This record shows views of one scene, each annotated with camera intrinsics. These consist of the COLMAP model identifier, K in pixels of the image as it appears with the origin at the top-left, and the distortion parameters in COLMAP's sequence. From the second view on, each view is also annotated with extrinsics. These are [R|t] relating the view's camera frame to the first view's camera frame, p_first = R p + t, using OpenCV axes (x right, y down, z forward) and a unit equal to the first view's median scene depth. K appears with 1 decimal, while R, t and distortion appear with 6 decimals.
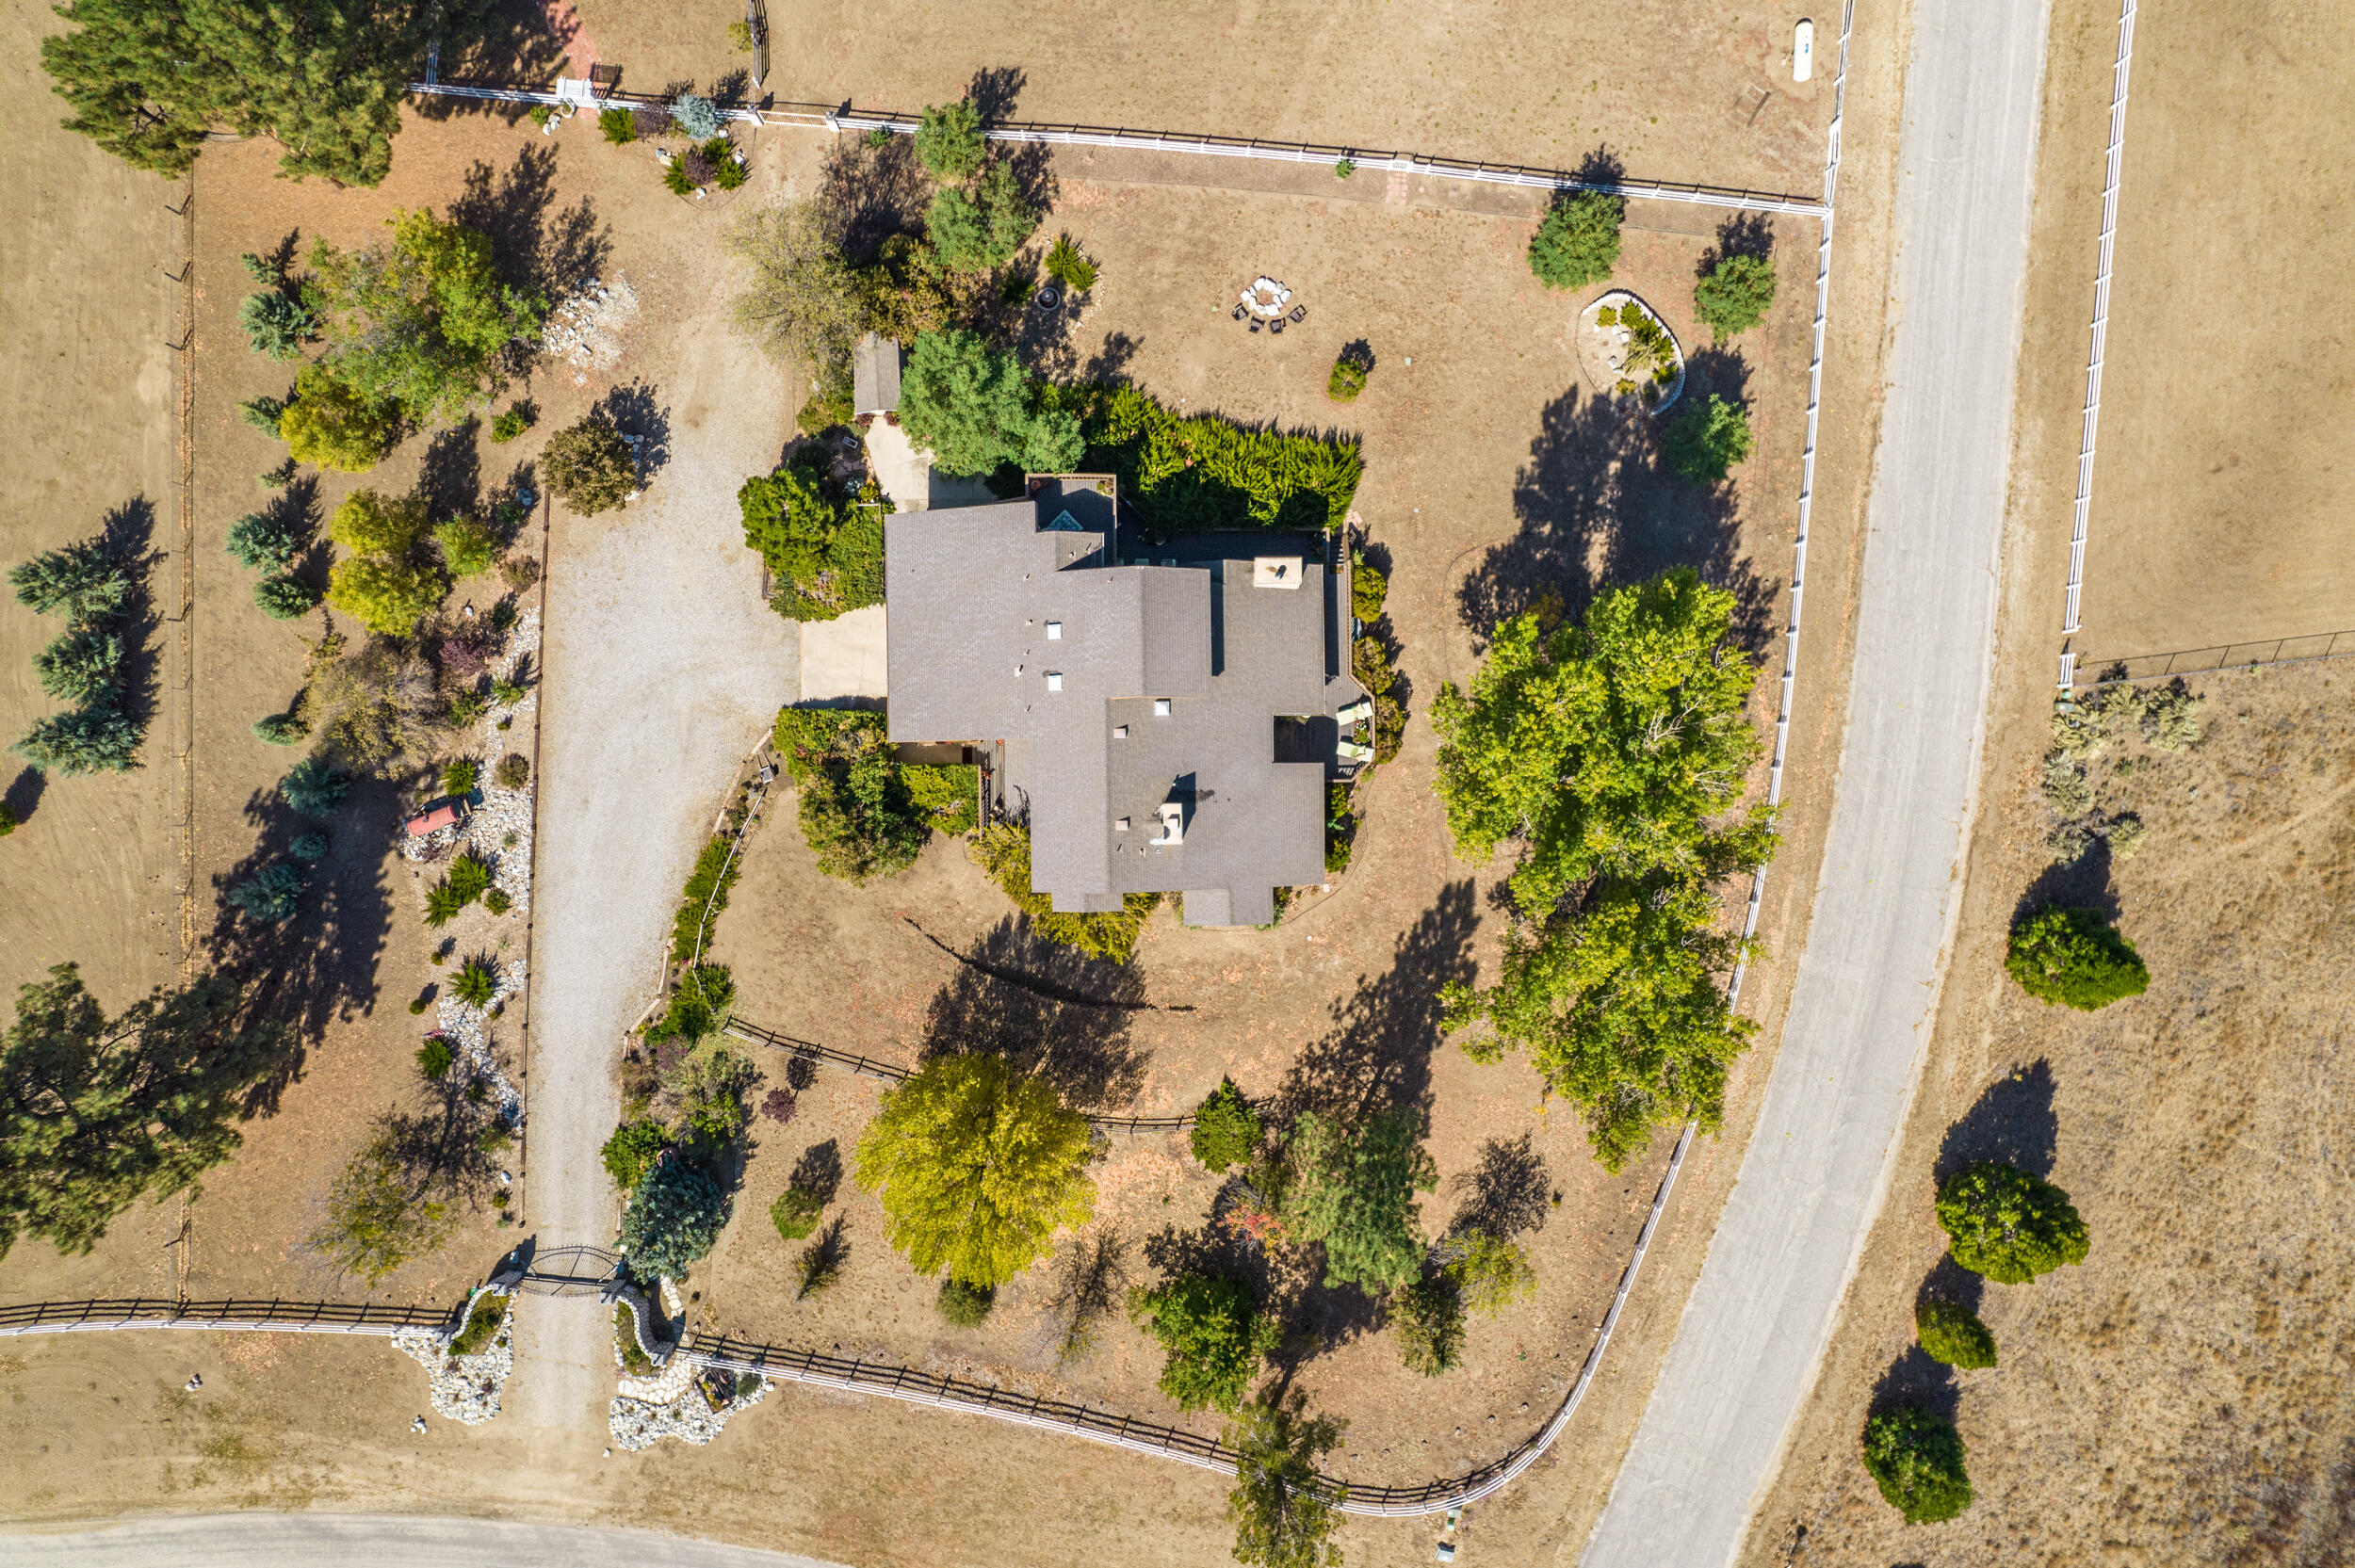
lens RADIAL K [[1507.0, 0, 1180.2], [0, 1507.0, 791.5], [0, 0, 1]] dist [-0.072865, 0.068805]
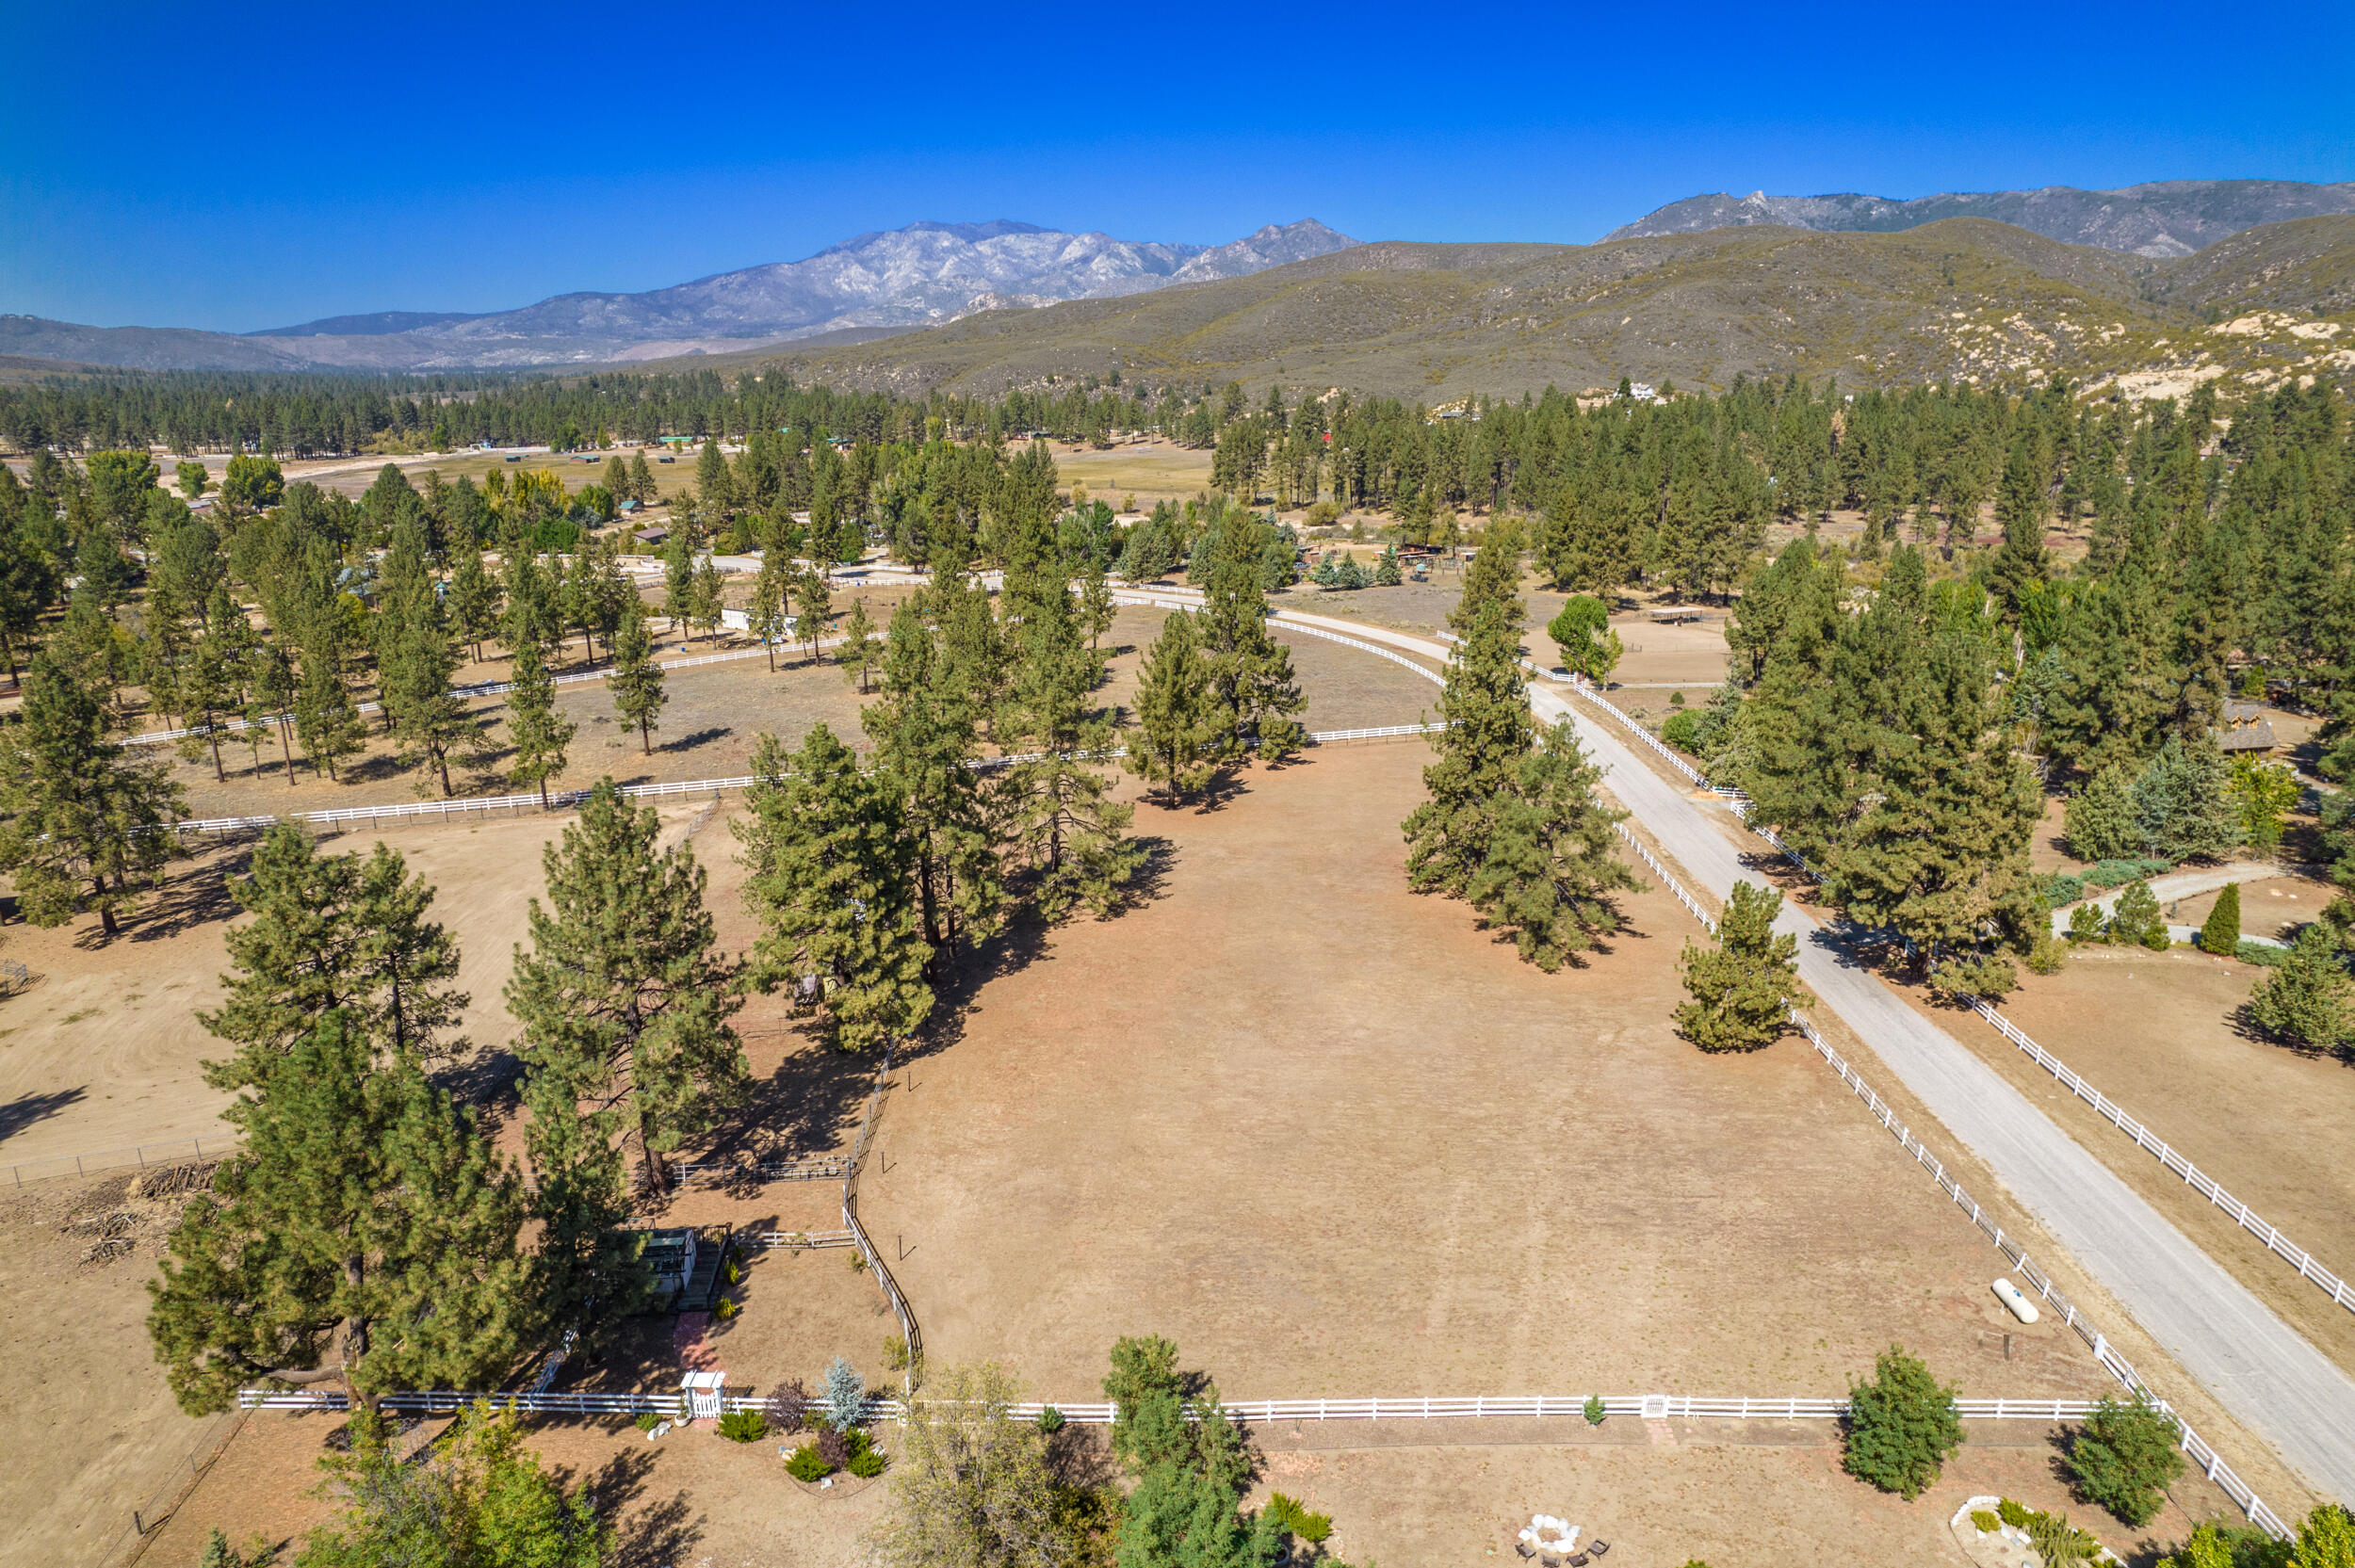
lens RADIAL K [[1507.0, 0, 1180.2], [0, 1507.0, 791.5], [0, 0, 1]] dist [-0.072865, 0.068805]
pose [[0.996678, -0.030659, 0.075446, -0.181239], [0.080952, 0.271973, -0.958894, 0.286937], [0.008880, 0.961816, 0.273551, 0.418647]]
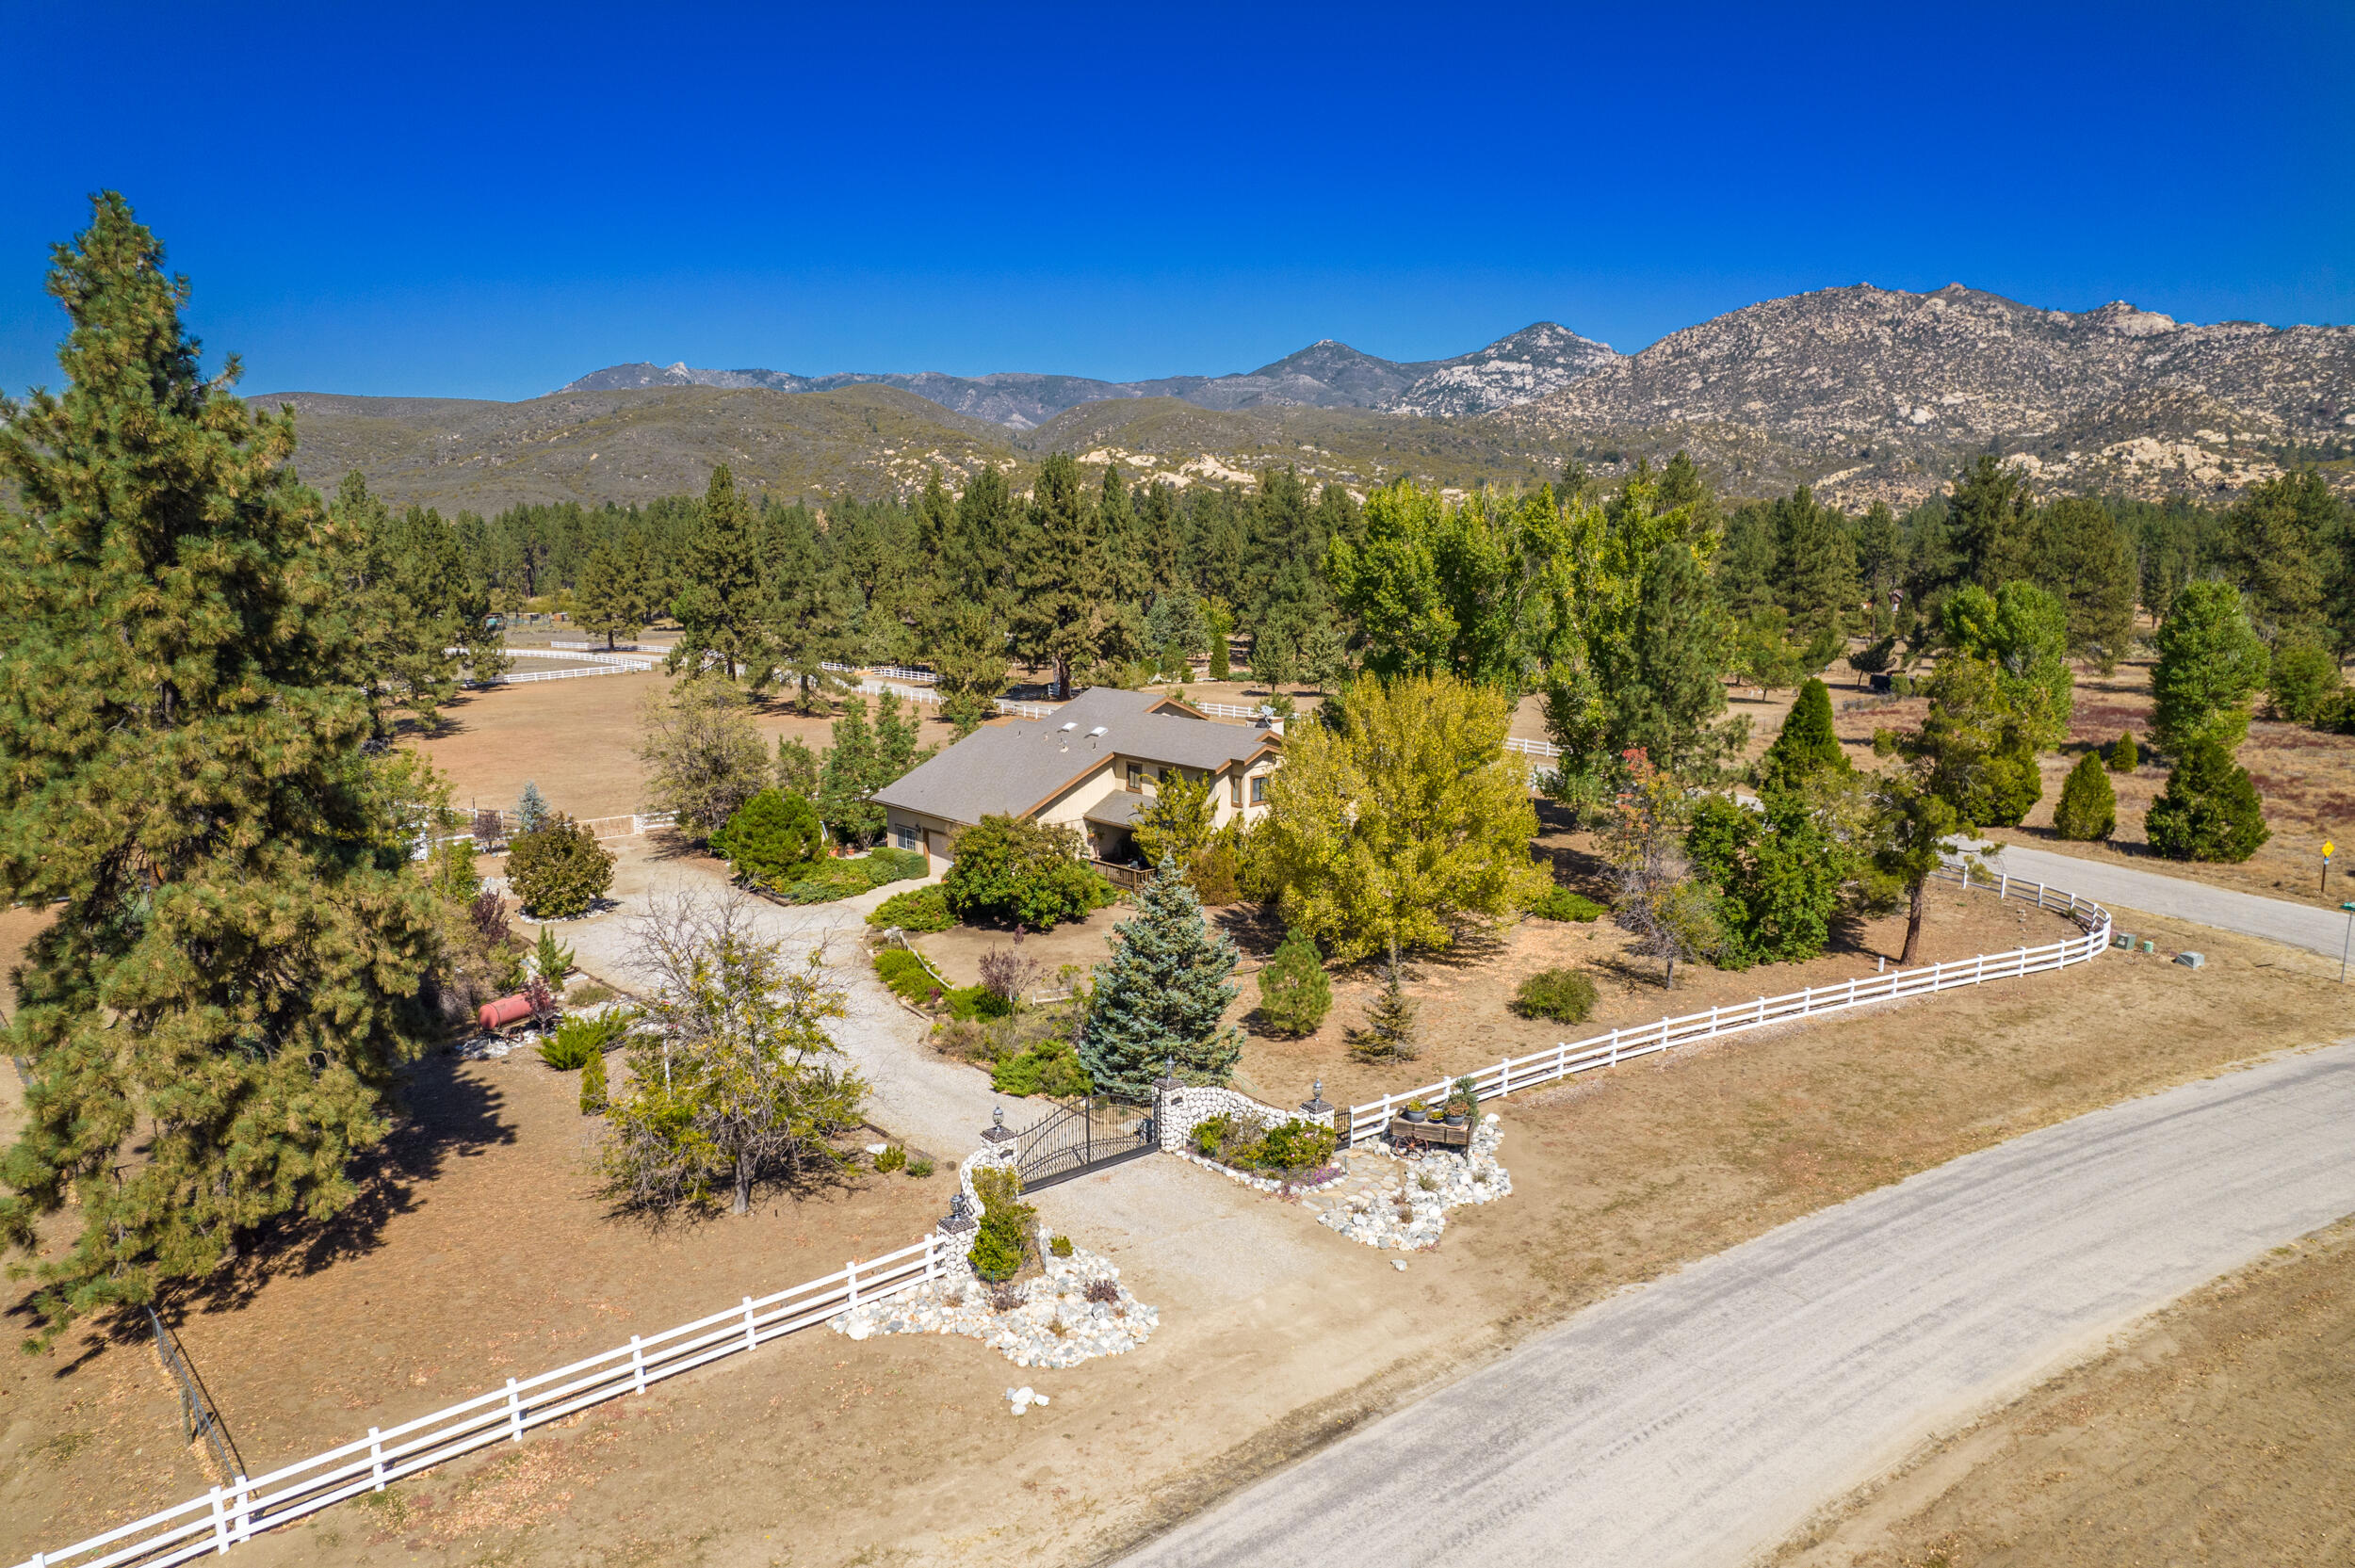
lens RADIAL K [[1507.0, 0, 1180.2], [0, 1507.0, 791.5], [0, 0, 1]] dist [-0.072865, 0.068805]
pose [[0.734377, -0.133563, 0.665470, -0.708949], [0.678519, 0.119359, -0.724821, 0.704388], [0.017380, 0.983826, 0.178279, 0.768754]]
